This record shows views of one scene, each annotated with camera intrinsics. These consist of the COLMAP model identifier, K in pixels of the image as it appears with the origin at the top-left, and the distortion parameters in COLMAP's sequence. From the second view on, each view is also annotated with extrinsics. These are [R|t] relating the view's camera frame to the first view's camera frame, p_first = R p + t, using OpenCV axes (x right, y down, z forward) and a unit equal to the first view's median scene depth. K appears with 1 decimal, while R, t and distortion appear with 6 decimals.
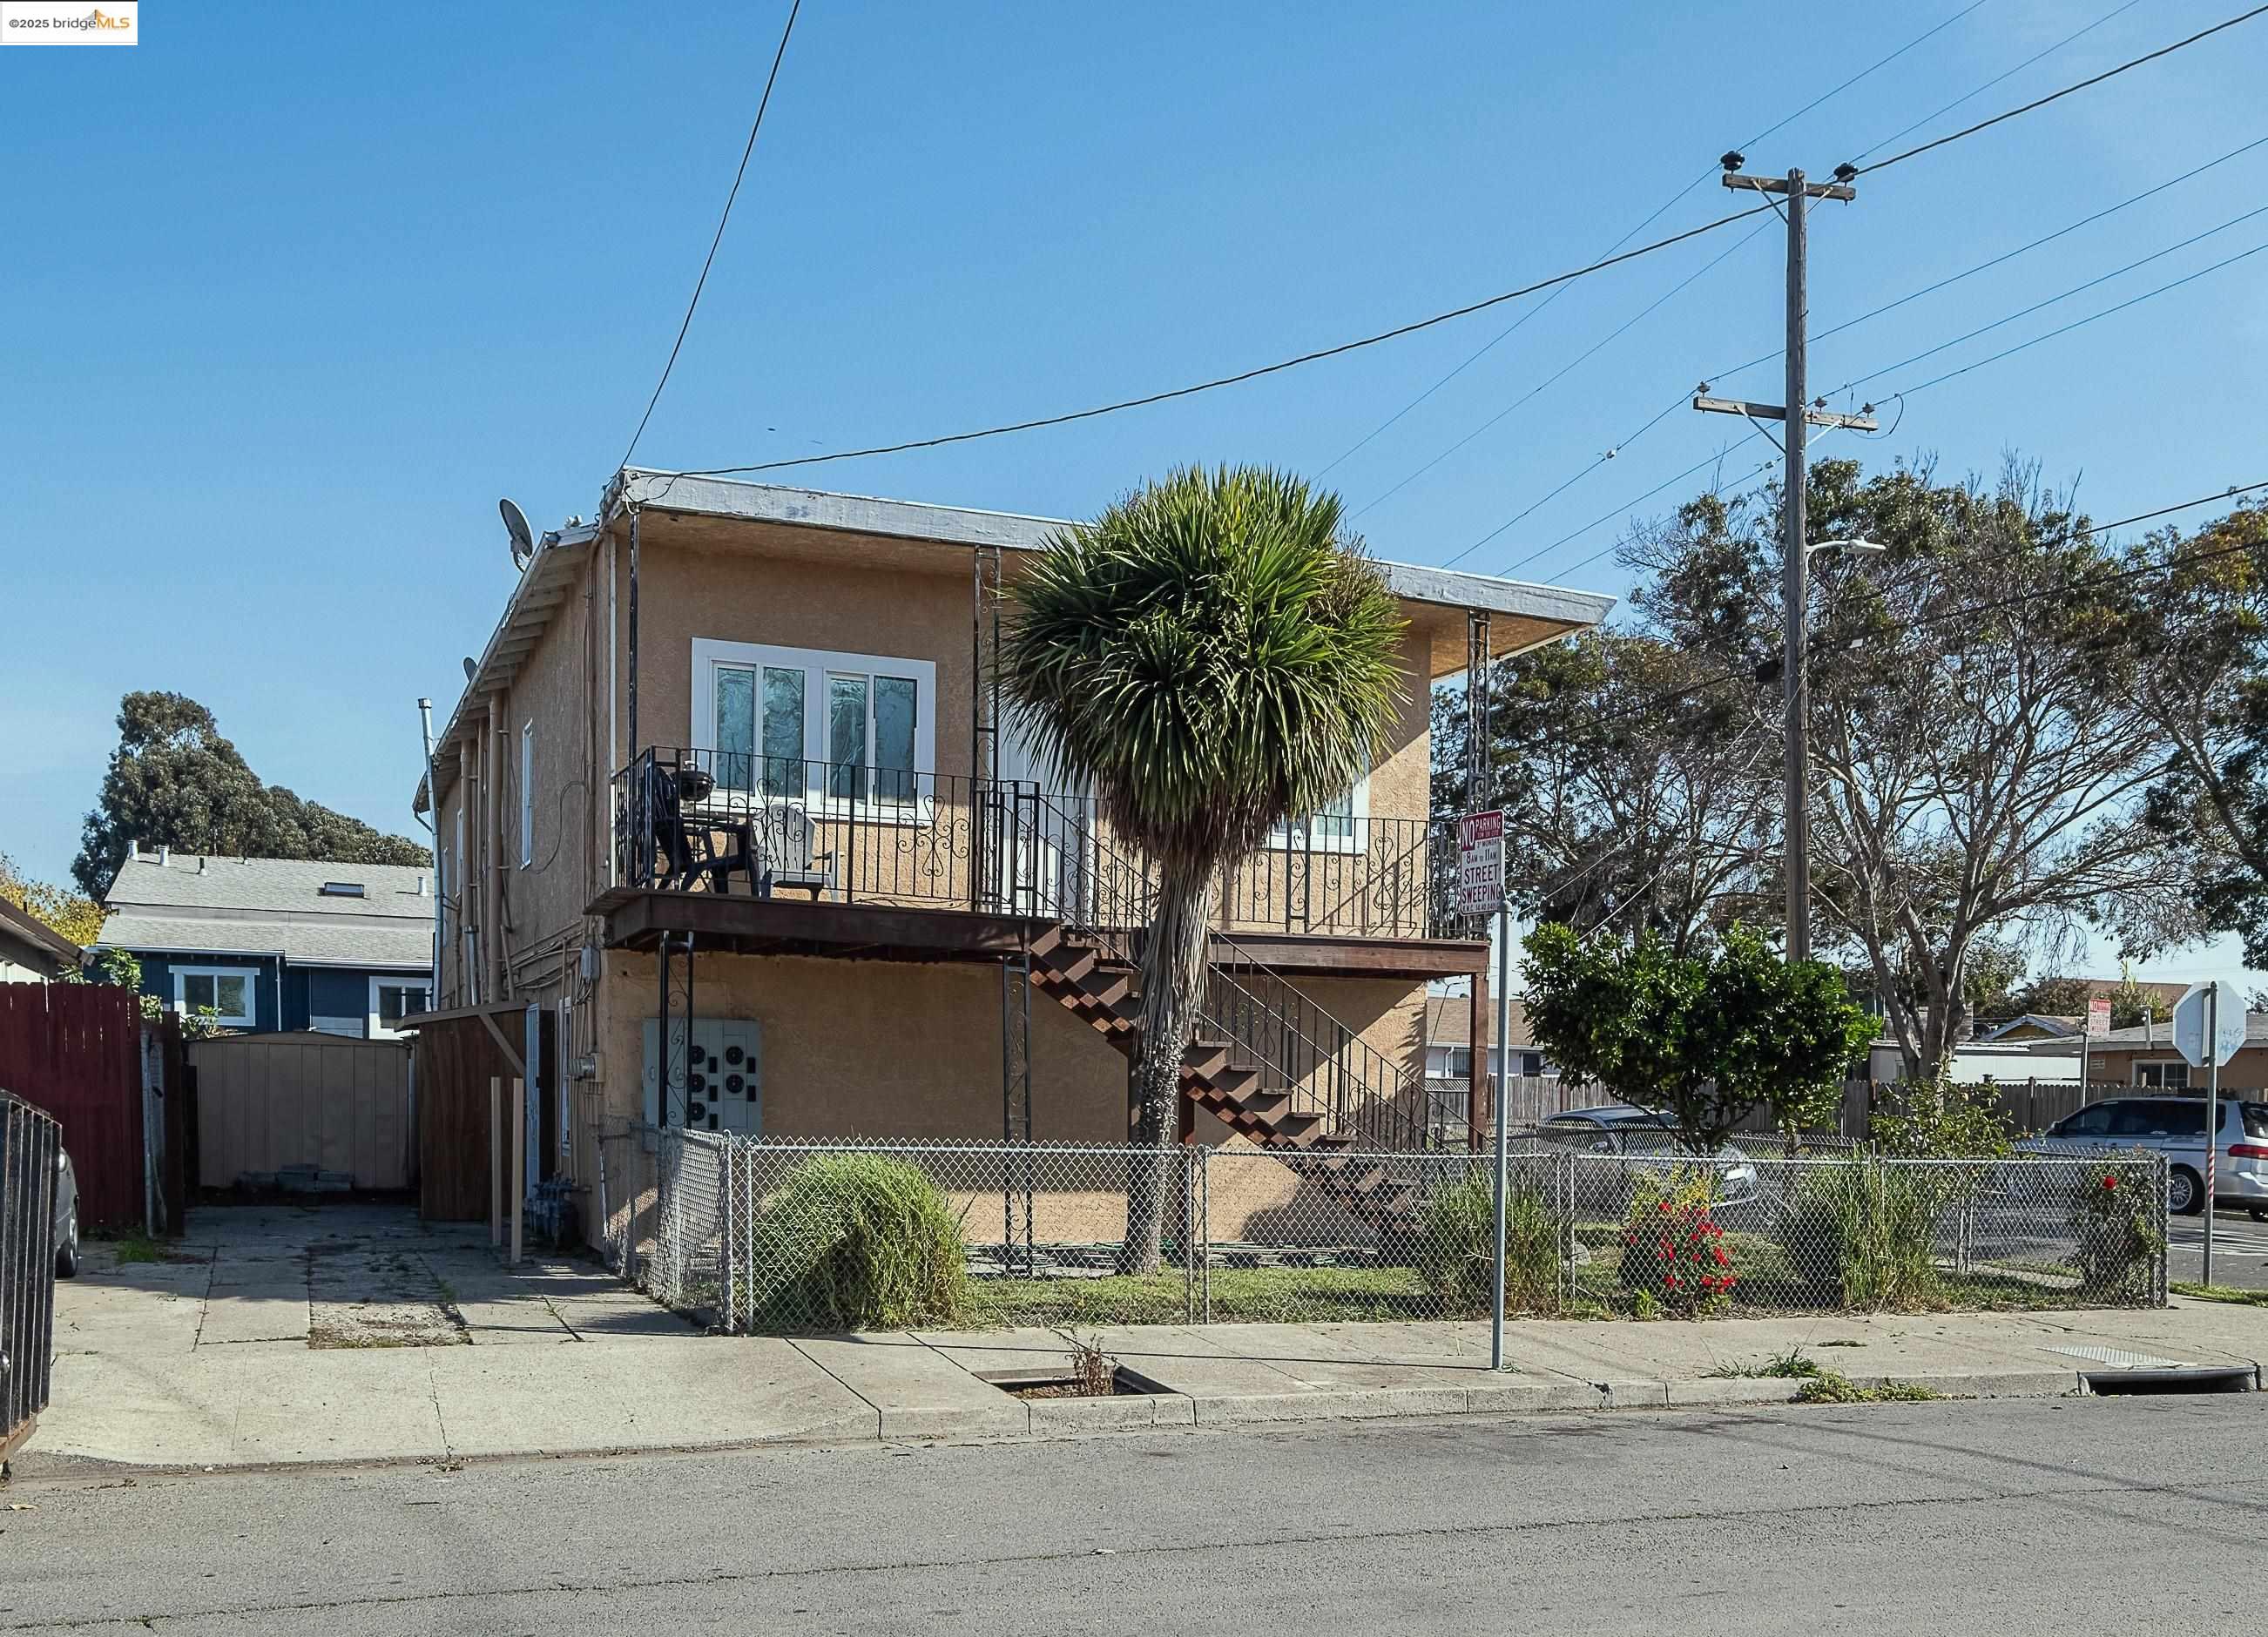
lens RADIAL K [[1898.6, 0, 1136.9], [0, 1898.6, 824.8], [0, 0, 1]] dist [-0.000419, 0.013017]
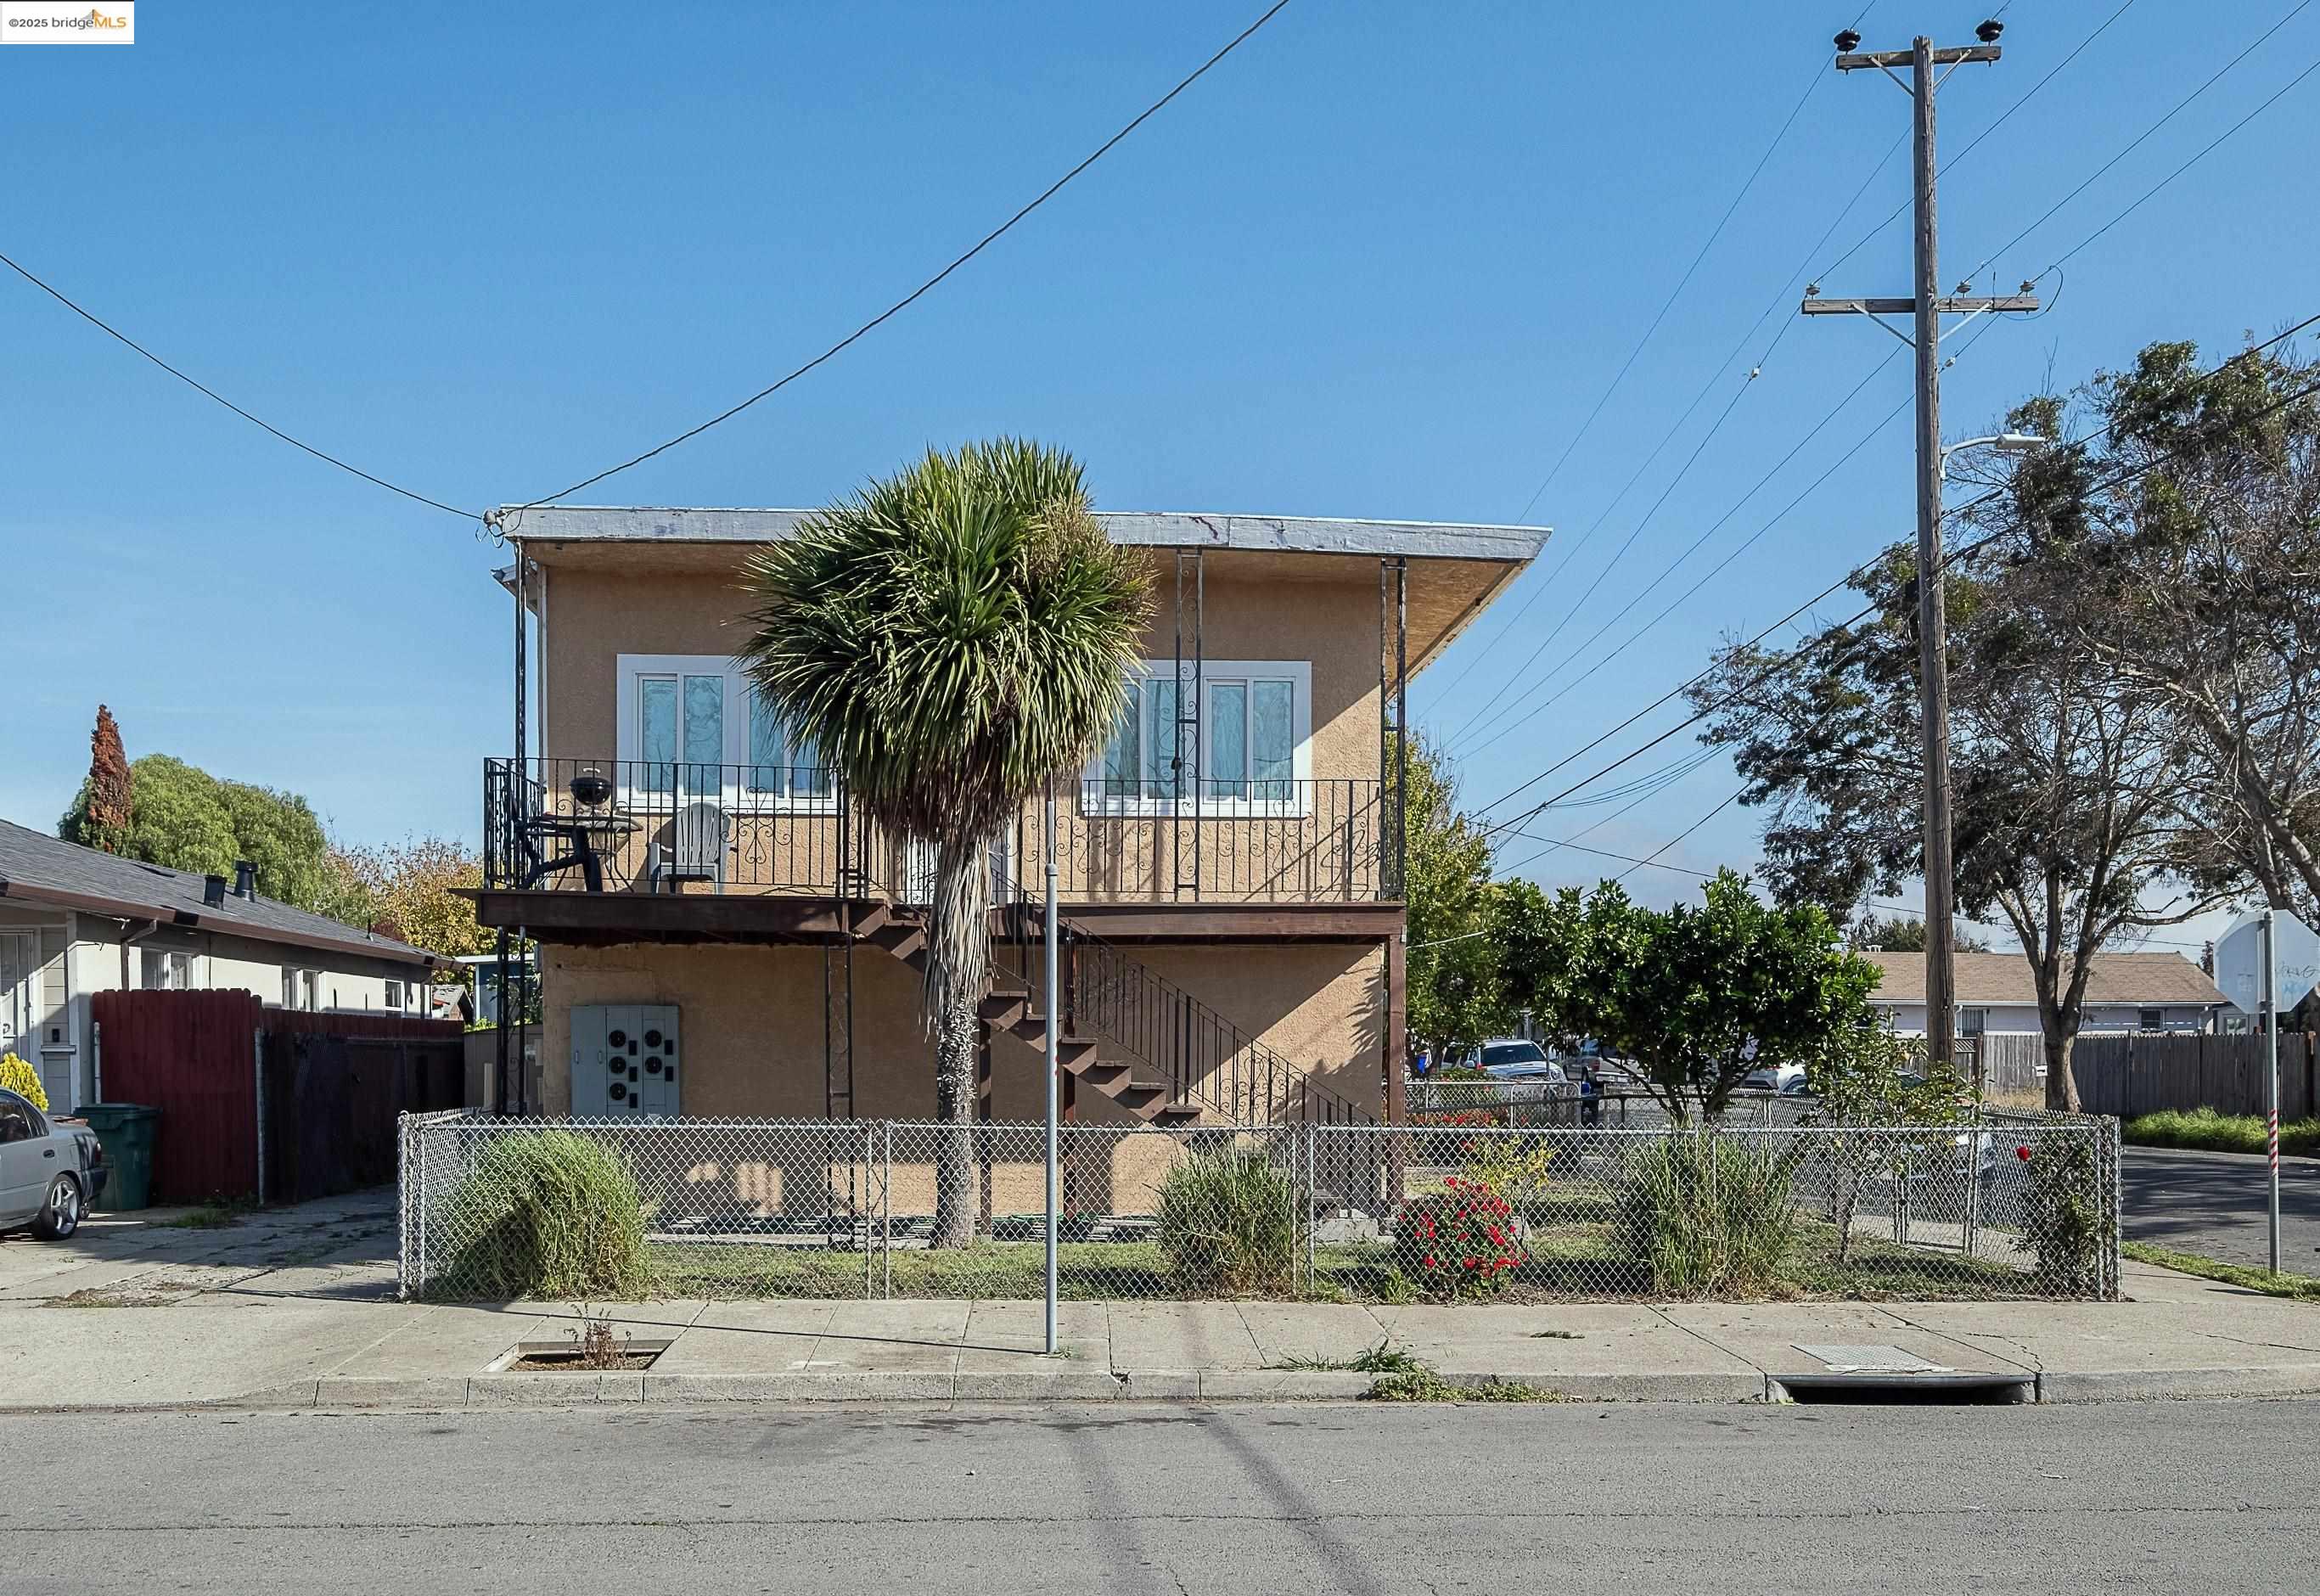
lens RADIAL K [[1810.9, 0, 1156.1], [0, 1810.9, 791.0], [0, 0, 1]] dist [0.002103, 0.006252]
pose [[0.956130, -0.060646, -0.286596, 0.382469], [0.058202, 0.998159, -0.017047, 0.016450], [0.287103, -0.000381, 0.957900, 0.103675]]
